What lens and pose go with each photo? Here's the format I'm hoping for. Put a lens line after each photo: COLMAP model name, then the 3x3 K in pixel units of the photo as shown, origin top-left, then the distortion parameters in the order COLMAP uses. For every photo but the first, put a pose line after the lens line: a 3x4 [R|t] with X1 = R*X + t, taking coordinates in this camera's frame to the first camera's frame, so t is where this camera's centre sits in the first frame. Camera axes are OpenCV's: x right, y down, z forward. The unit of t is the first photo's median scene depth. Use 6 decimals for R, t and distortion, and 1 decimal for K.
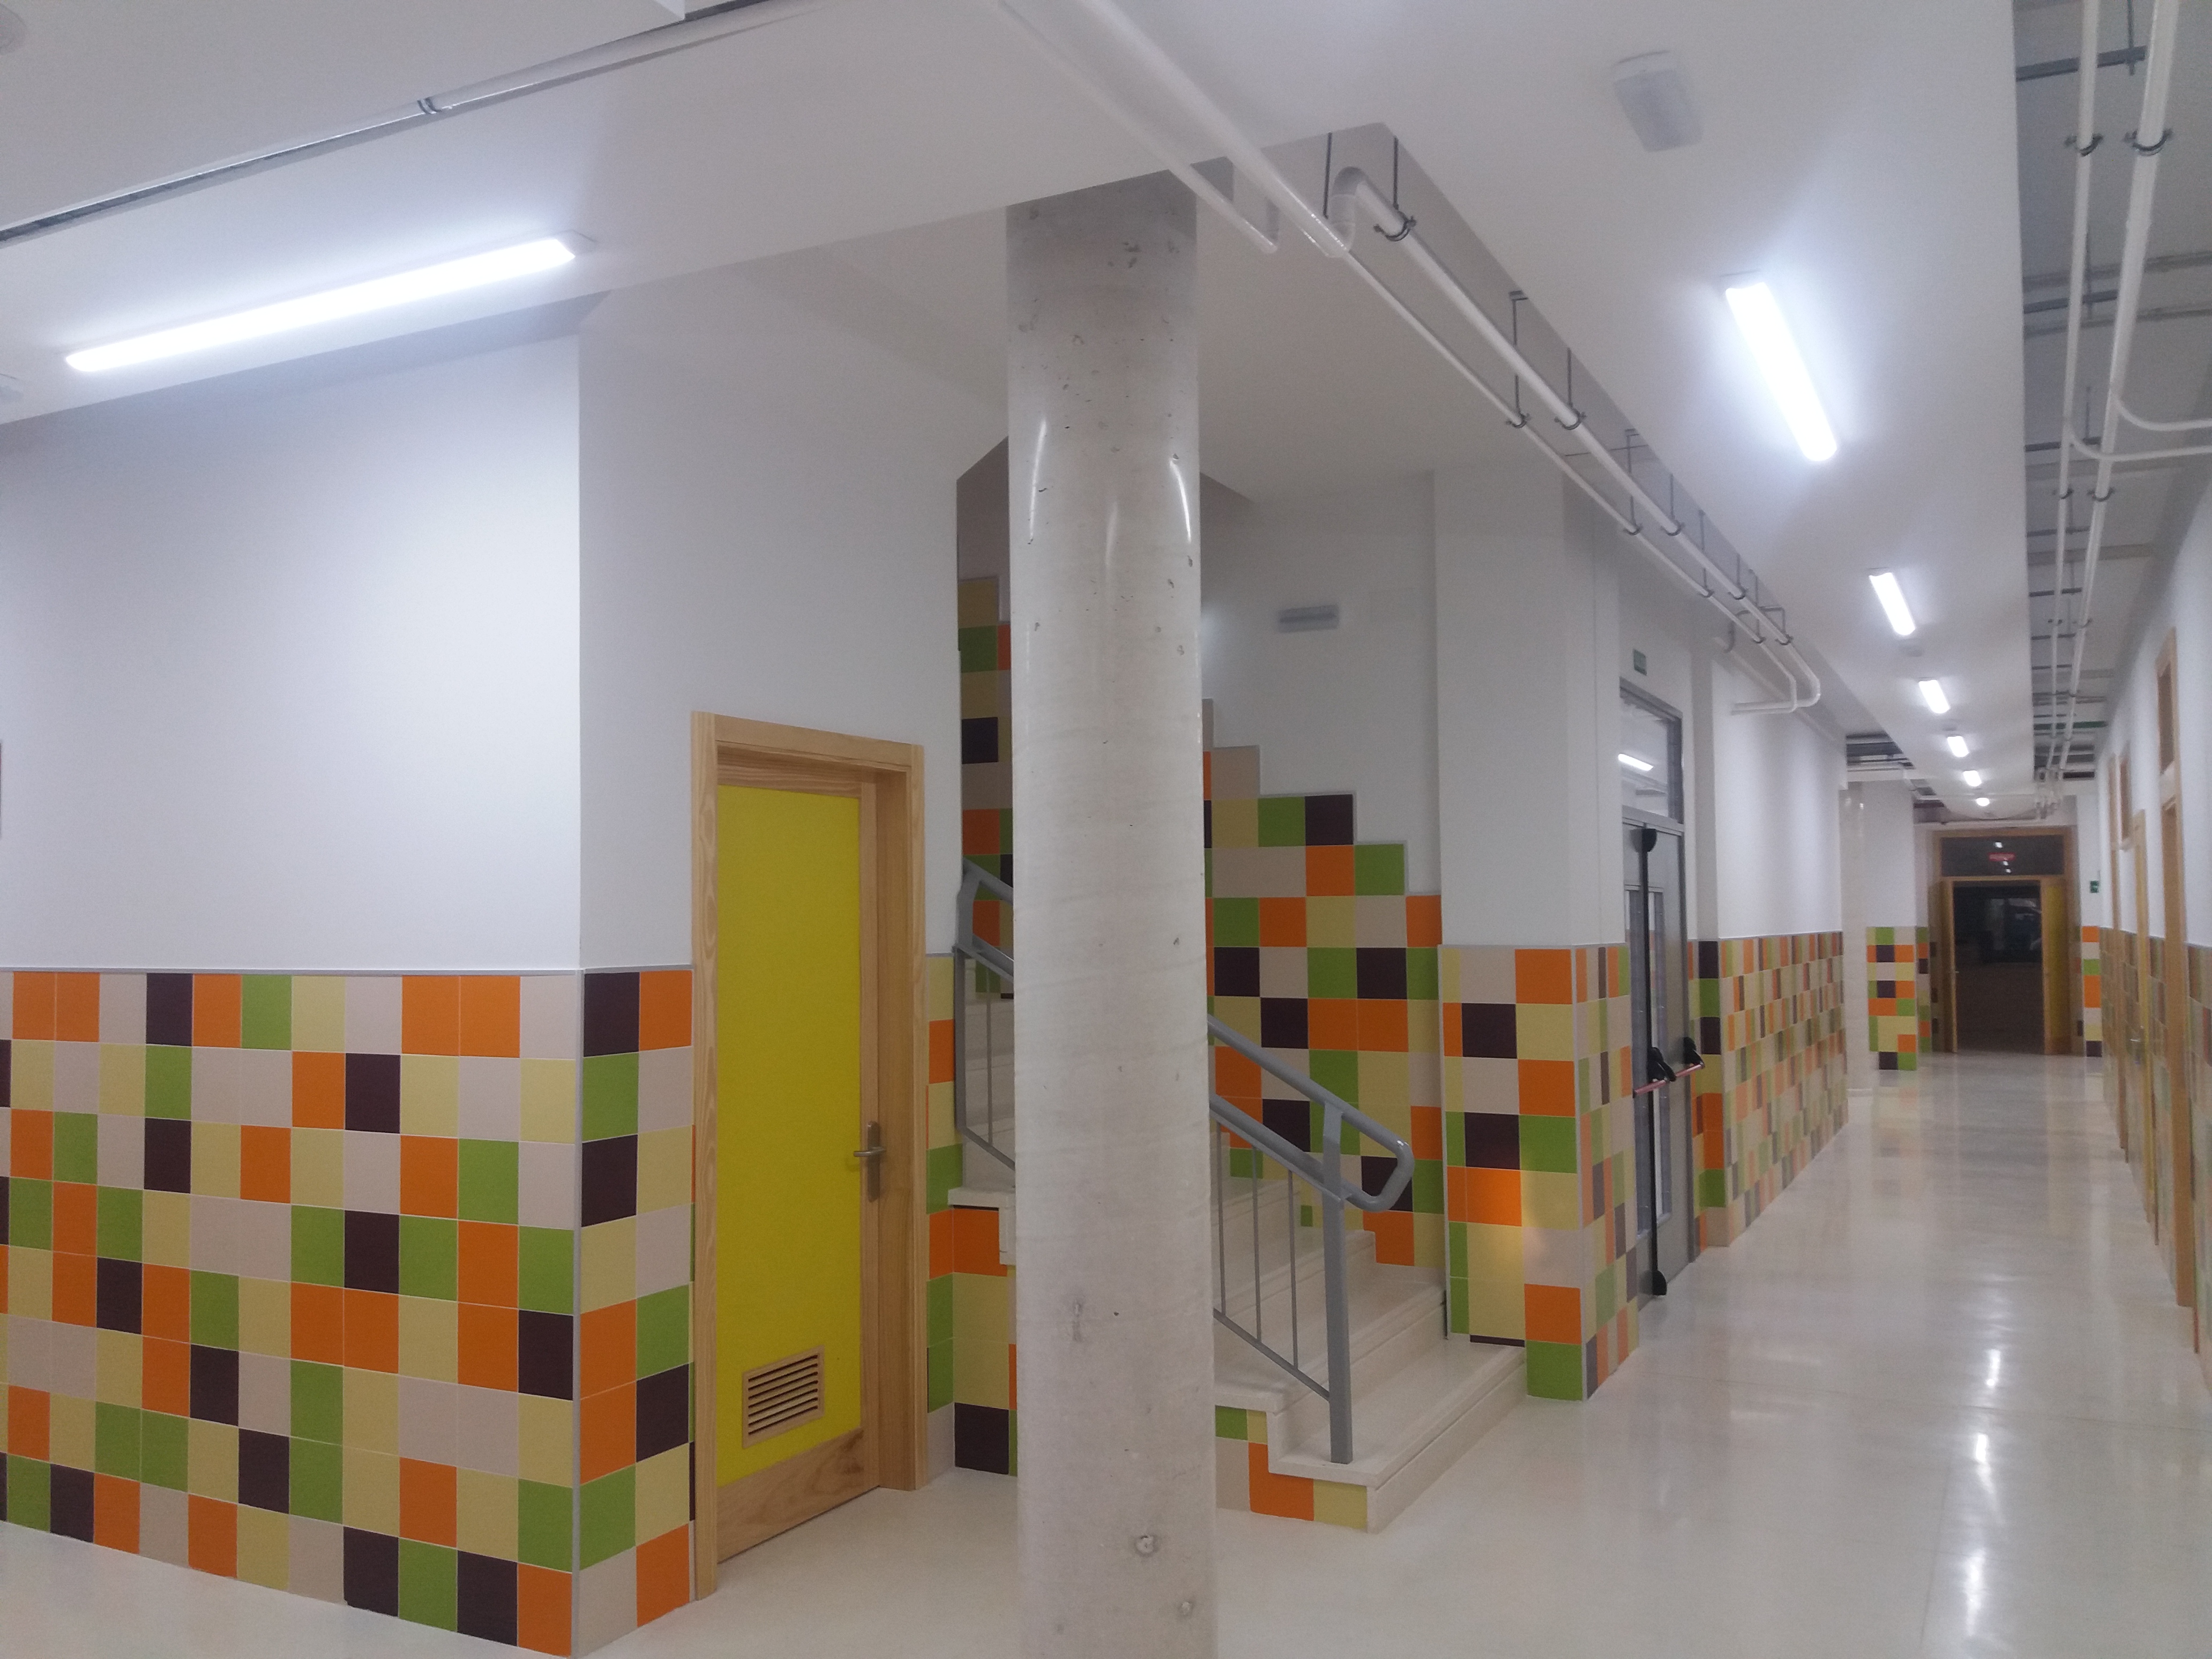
lens RADIAL K [[1827.3, 0, 1109.8], [0, 1827.3, 826.4], [0, 0, 1]] dist [-0.010927, -0.006414]
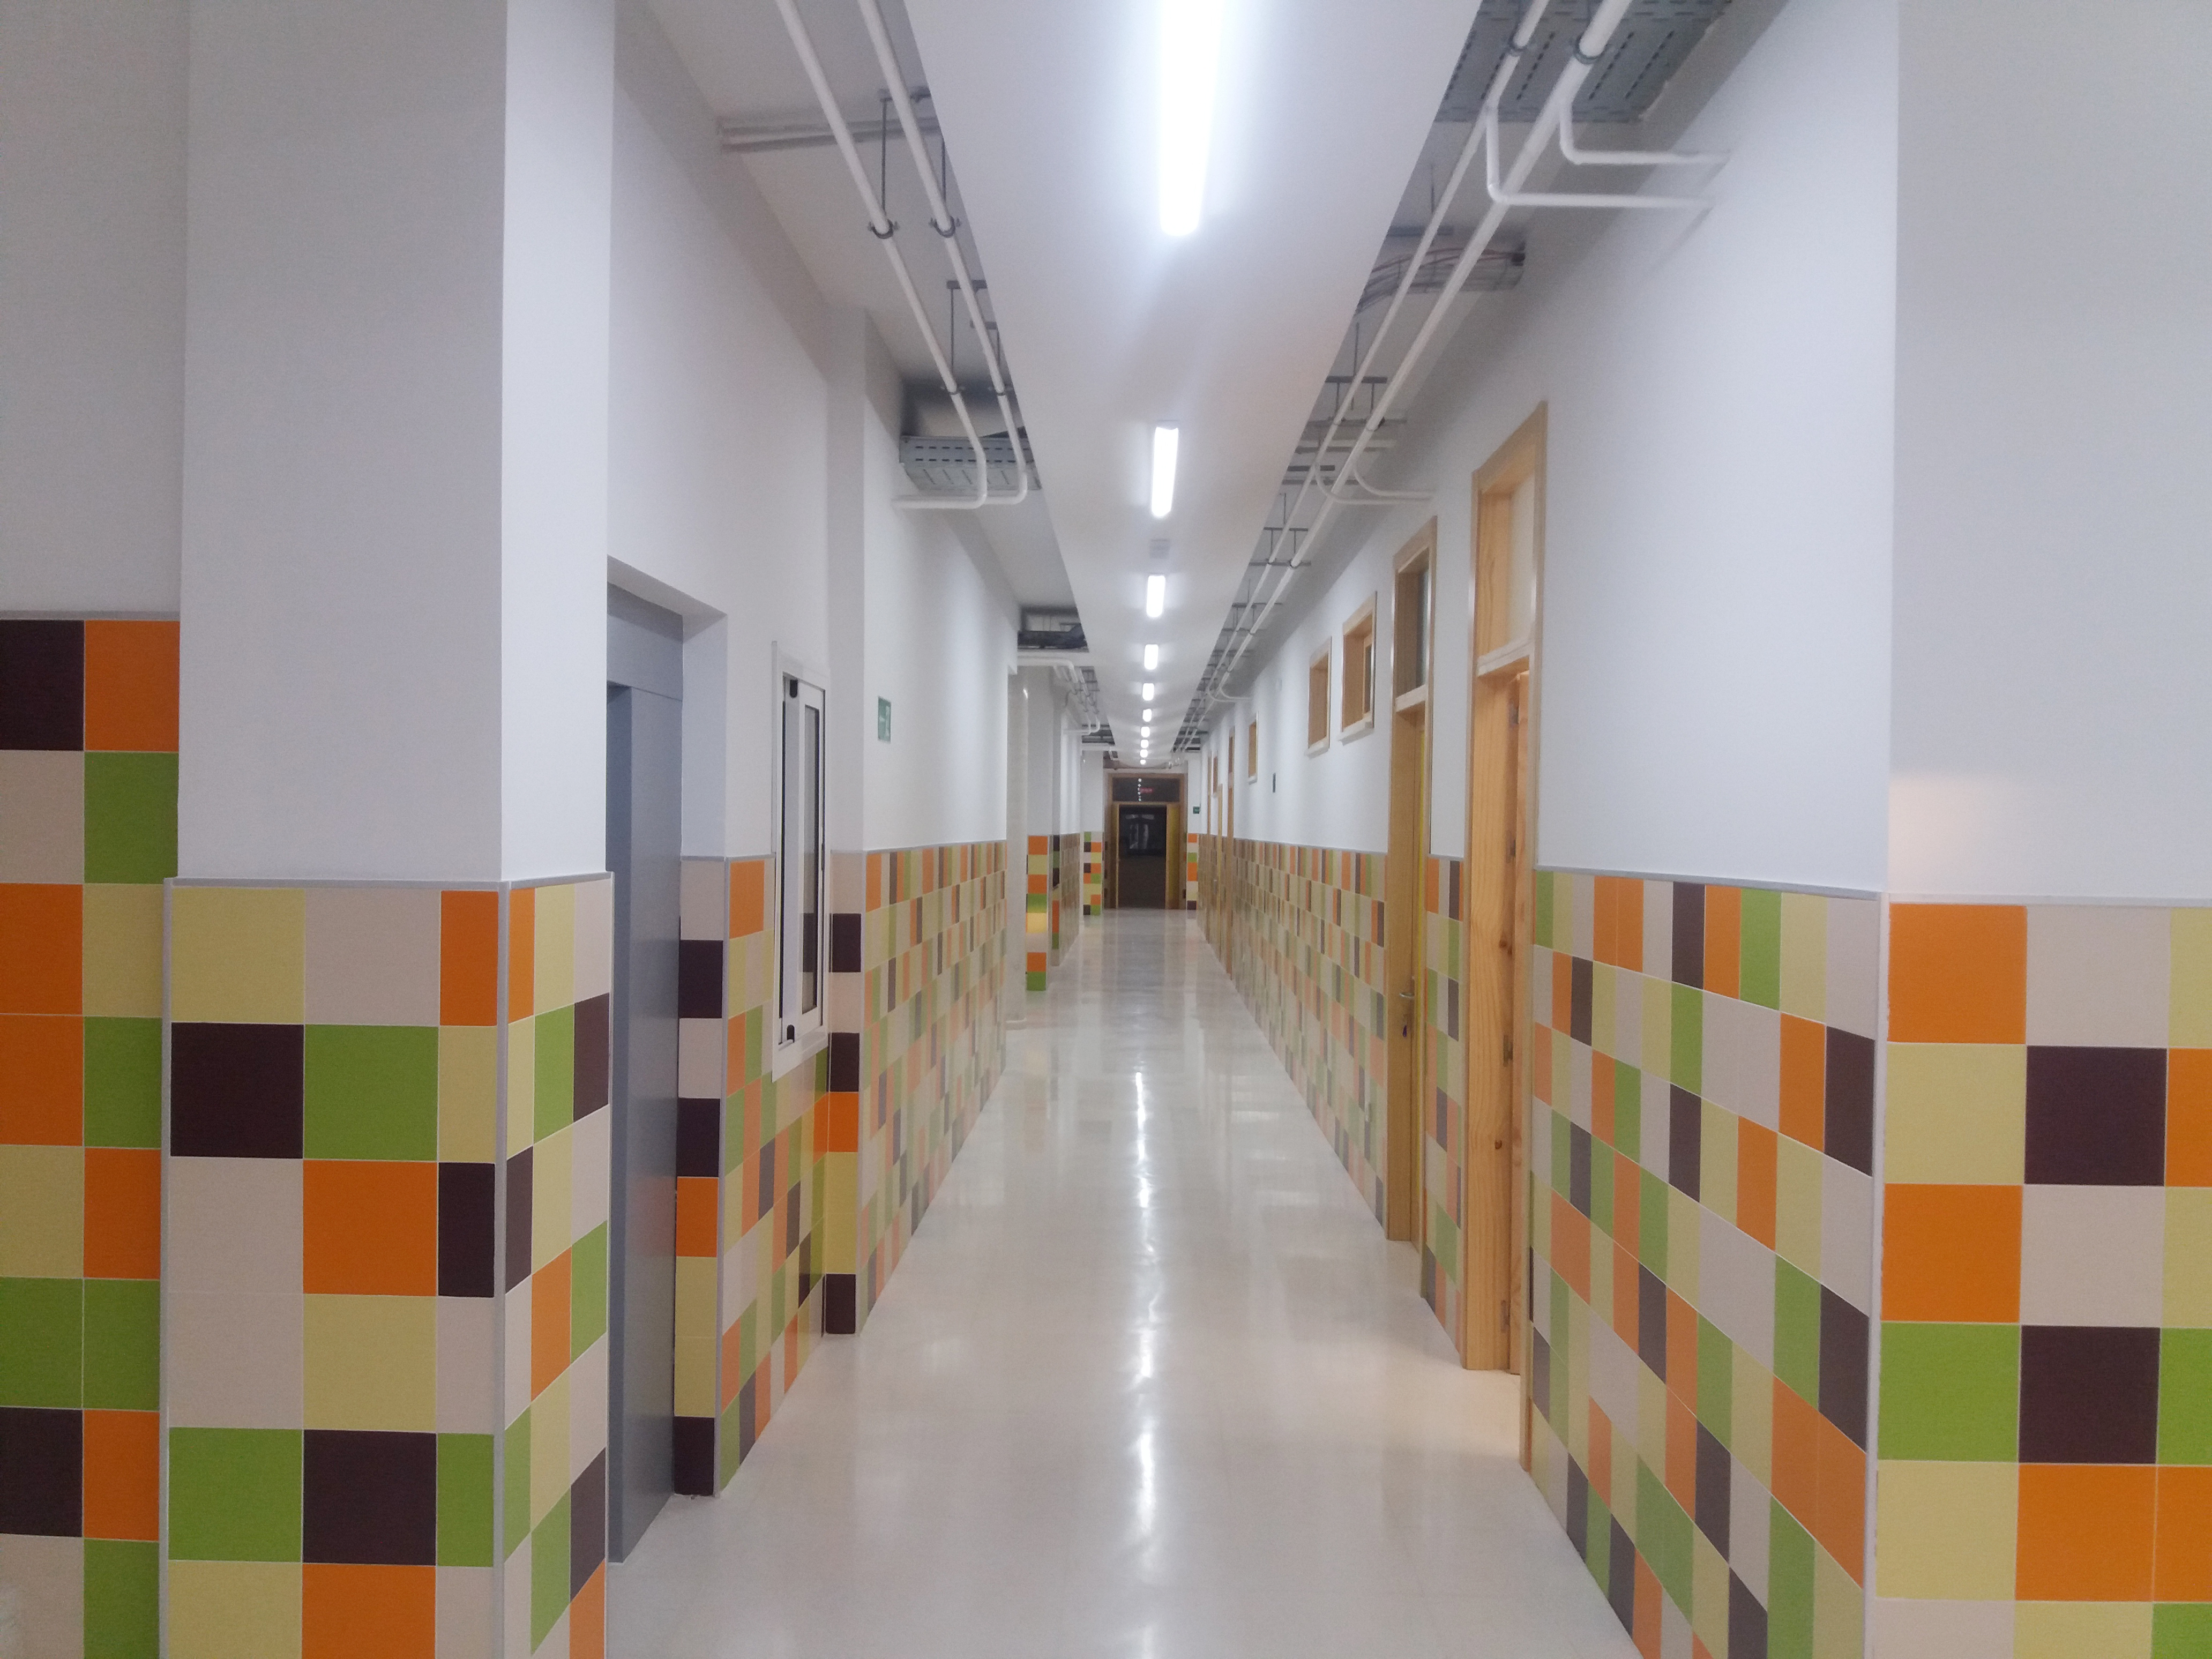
lens RADIAL K [[1827.3, 0, 1104.8], [0, 1827.3, 831.2], [0, 0, 1]] dist [-0.010927, -0.006414]
pose [[0.896232, 0.016644, 0.443273, -0.292486], [-0.040250, 0.998225, 0.043898, -0.018908], [-0.441755, -0.057184, 0.895311, -0.492278]]
